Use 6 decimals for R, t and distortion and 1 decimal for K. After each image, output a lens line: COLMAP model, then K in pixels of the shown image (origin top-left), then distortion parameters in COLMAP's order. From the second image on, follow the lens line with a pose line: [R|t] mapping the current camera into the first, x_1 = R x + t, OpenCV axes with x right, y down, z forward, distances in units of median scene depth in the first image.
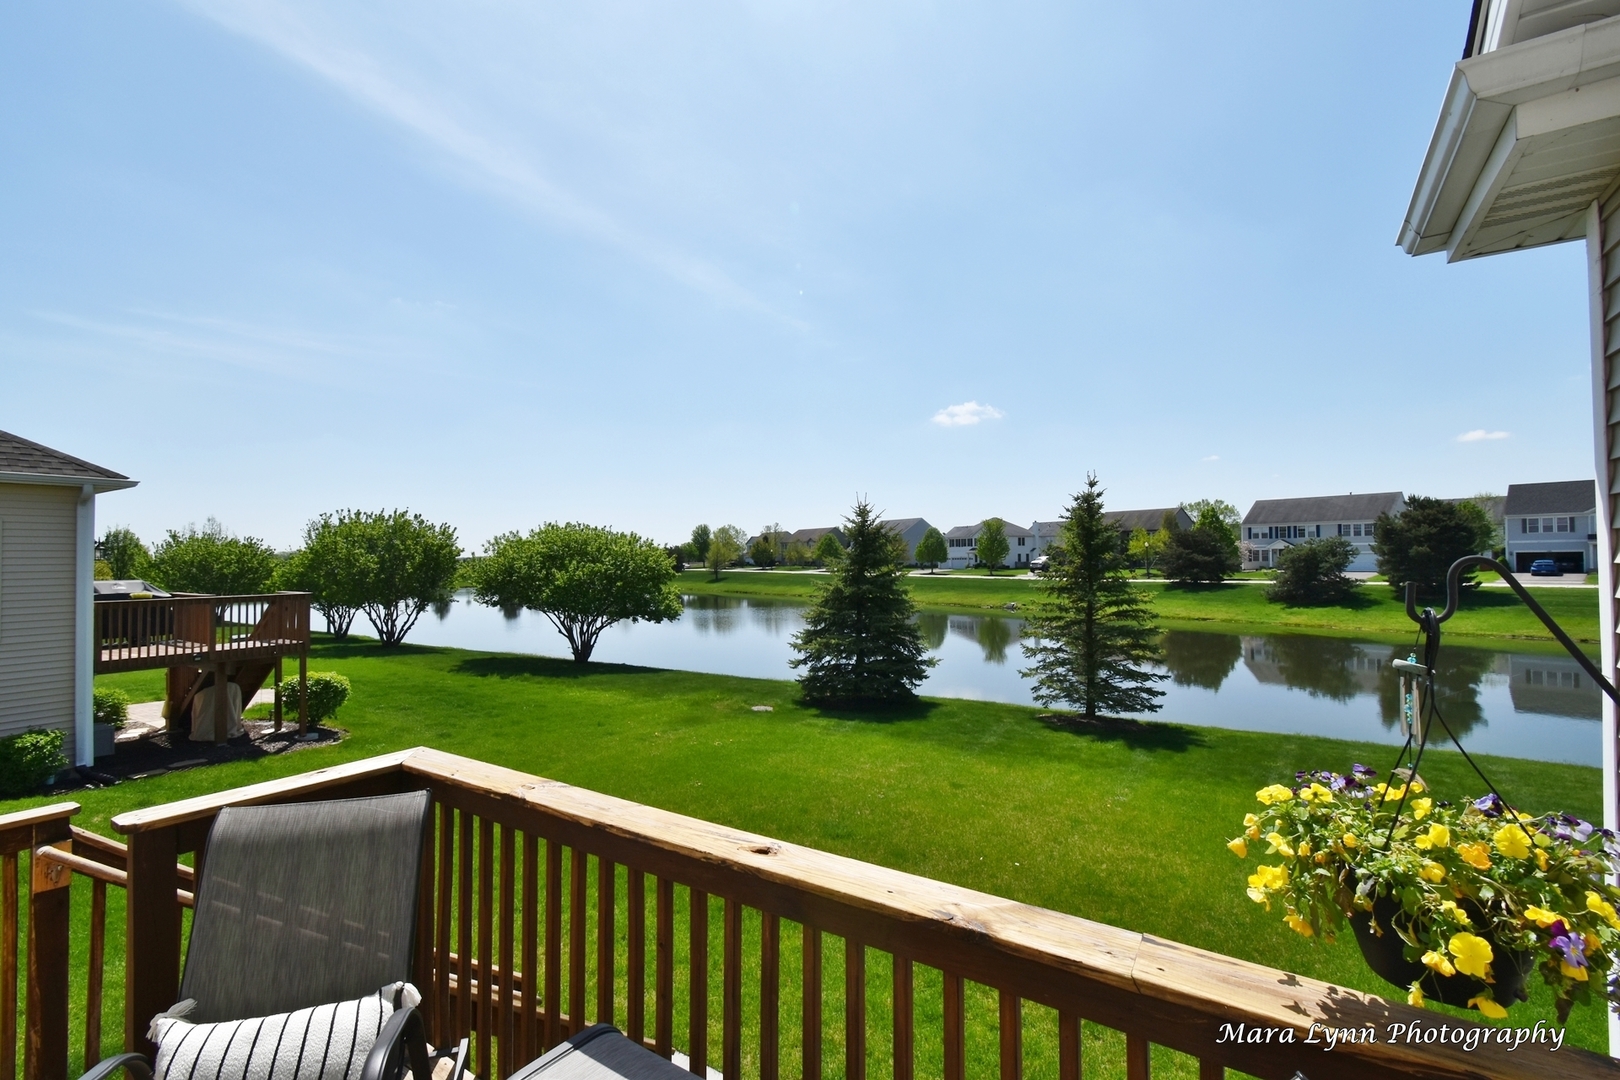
lens RADIAL K [[713.4, 0, 821.0], [0, 713.4, 546.4], [0, 0, 1]] dist [0.003300, 0.000570]
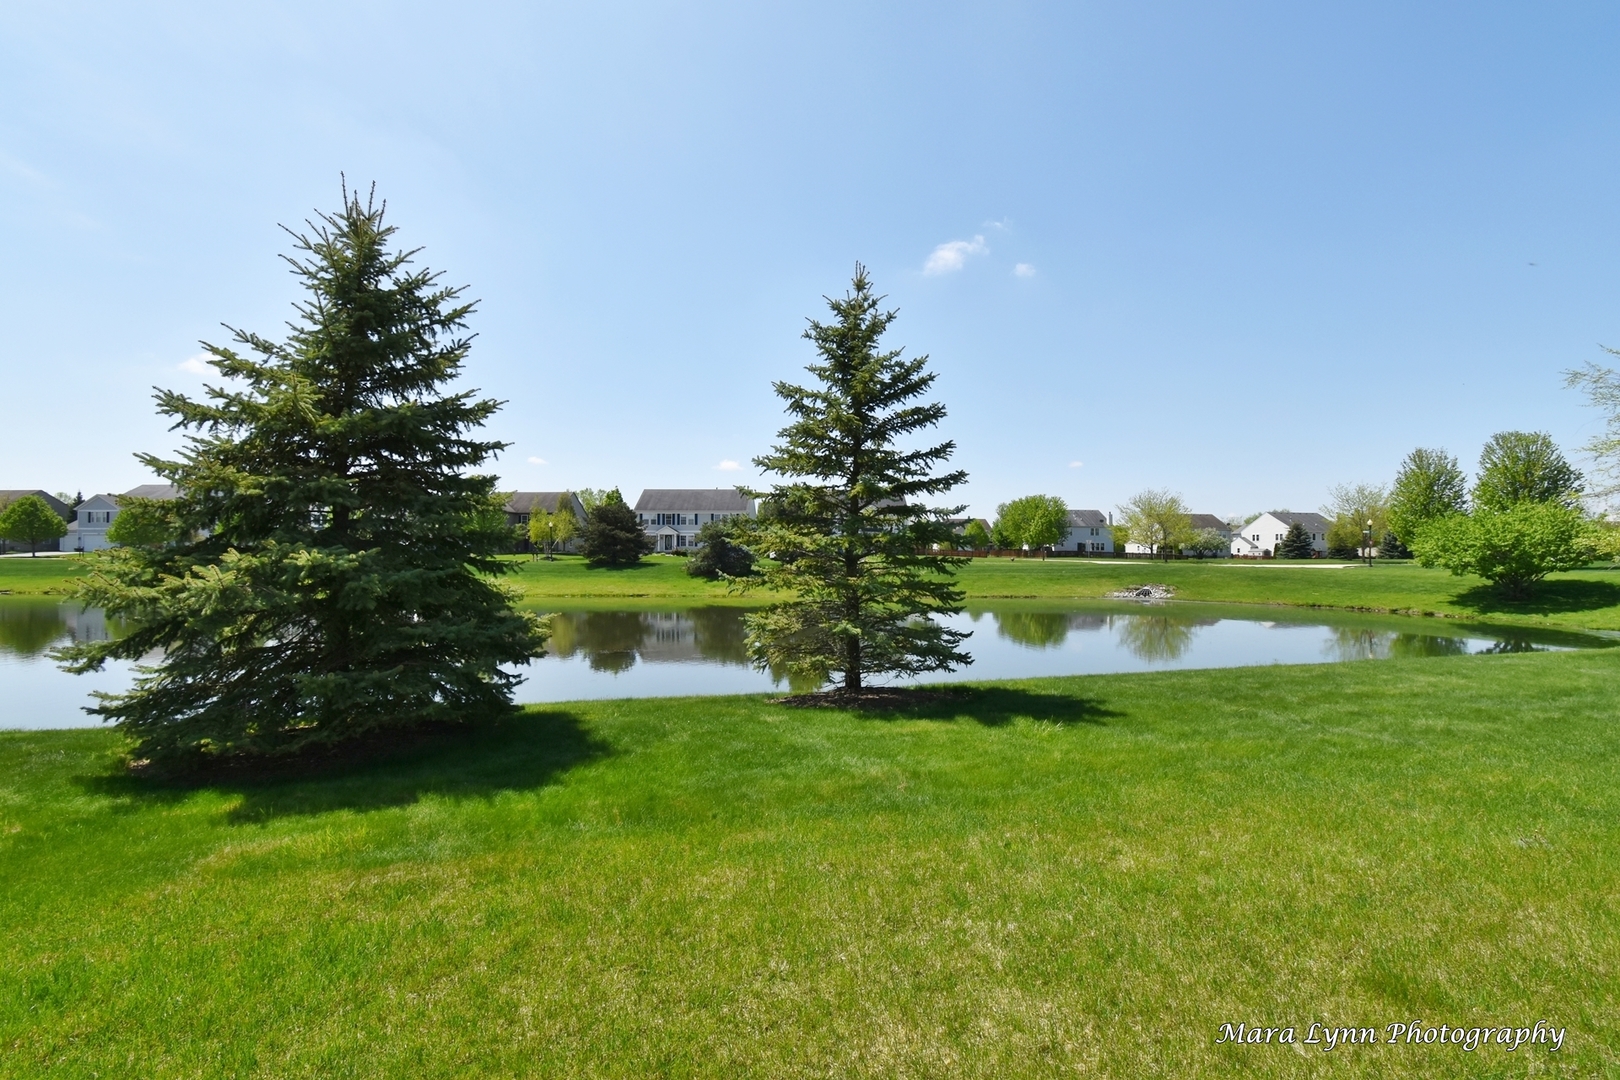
lens RADIAL K [[713.4, 0, 821.9], [0, 713.4, 540.7], [0, 0, 1]] dist [0.003300, 0.000570]
pose [[0.652644, 0.026812, 0.757190, -0.023148], [-0.021787, 0.999625, -0.016617, 0.041172], [-0.757352, -0.005652, 0.652983, 0.205203]]
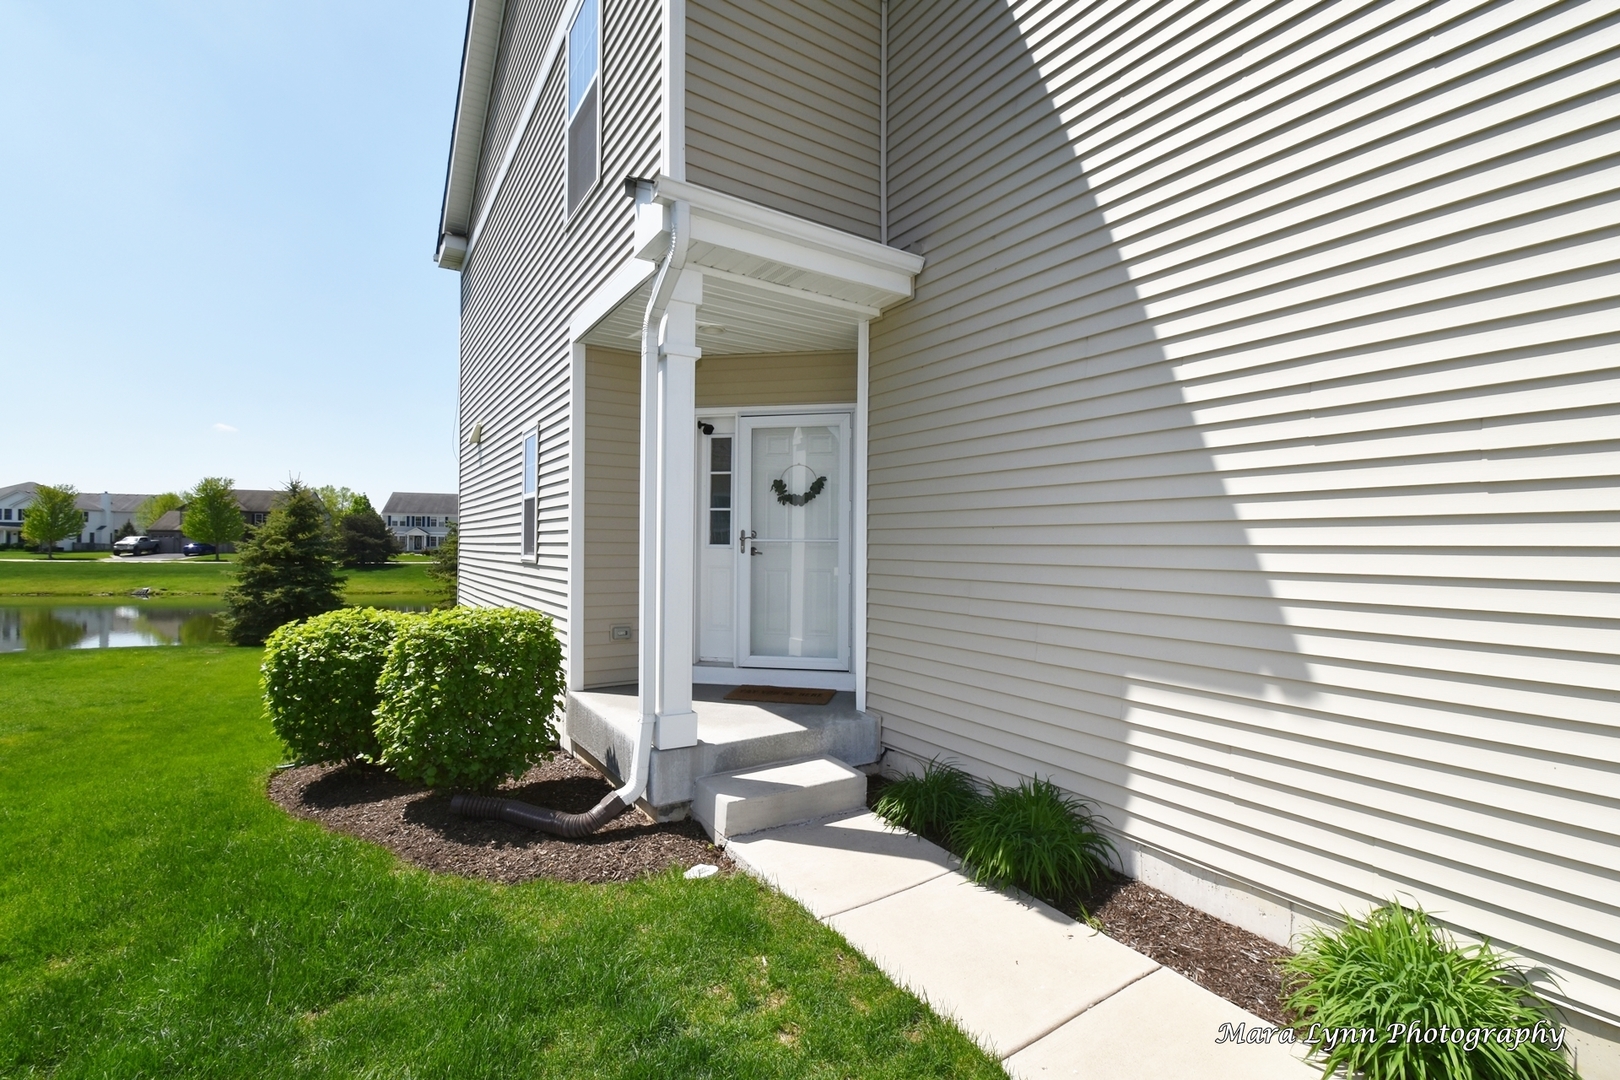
lens RADIAL K [[713.4, 0, 818.9], [0, 713.4, 544.7], [0, 0, 1]] dist [0.003300, 0.000570]
pose [[0.404549, 0.019434, 0.914310, -0.251115], [-0.030751, 0.999498, -0.007638, 0.011267], [-0.913999, -0.025026, 0.404944, -0.114911]]
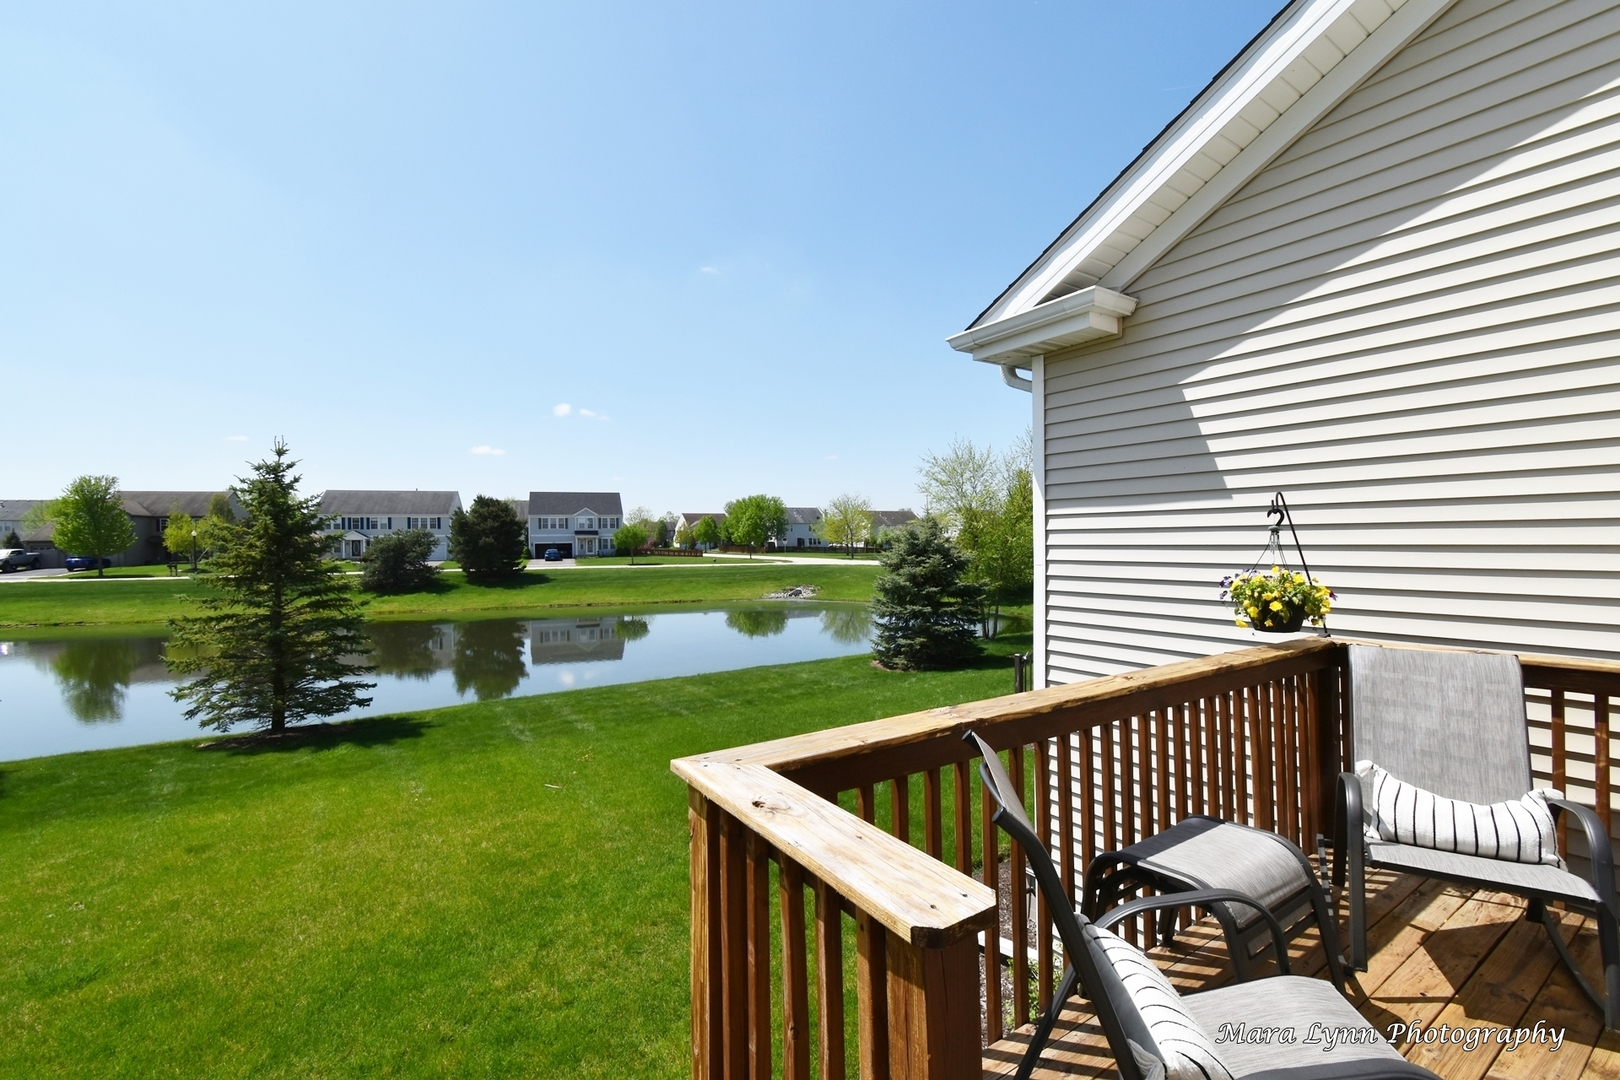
lens RADIAL K [[713.4, 0, 817.2], [0, 713.4, 549.4], [0, 0, 1]] dist [0.003300, 0.000570]
pose [[0.383651, -0.005759, 0.923460, -0.048860], [-0.006964, 0.999934, 0.009130, 0.004531], [-0.923452, -0.009934, 0.383585, 0.030729]]
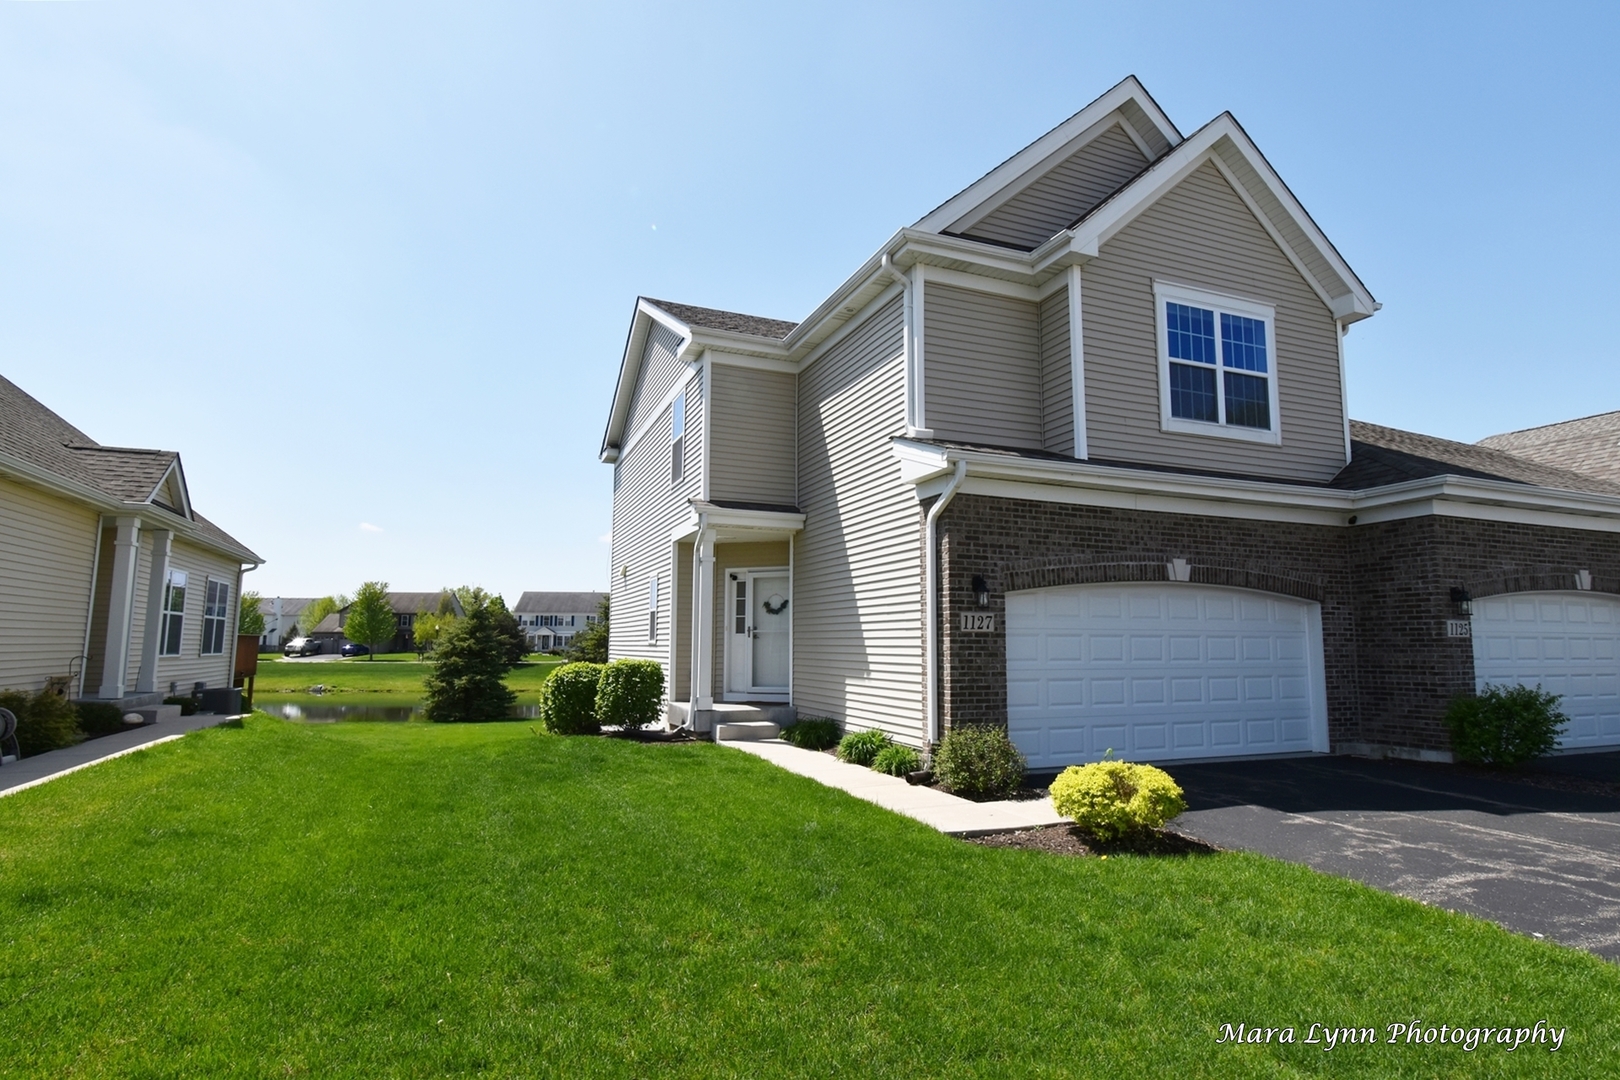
lens RADIAL K [[832.3, 0, 823.4], [0, 832.3, 548.8], [0, 0, 1]] dist [0.001970, -0.000588]
pose [[0.564164, 0.107597, 0.818622, -0.360027], [-0.023384, 0.993157, -0.114422, 0.013776], [-0.825332, 0.045410, 0.562819, -0.227182]]
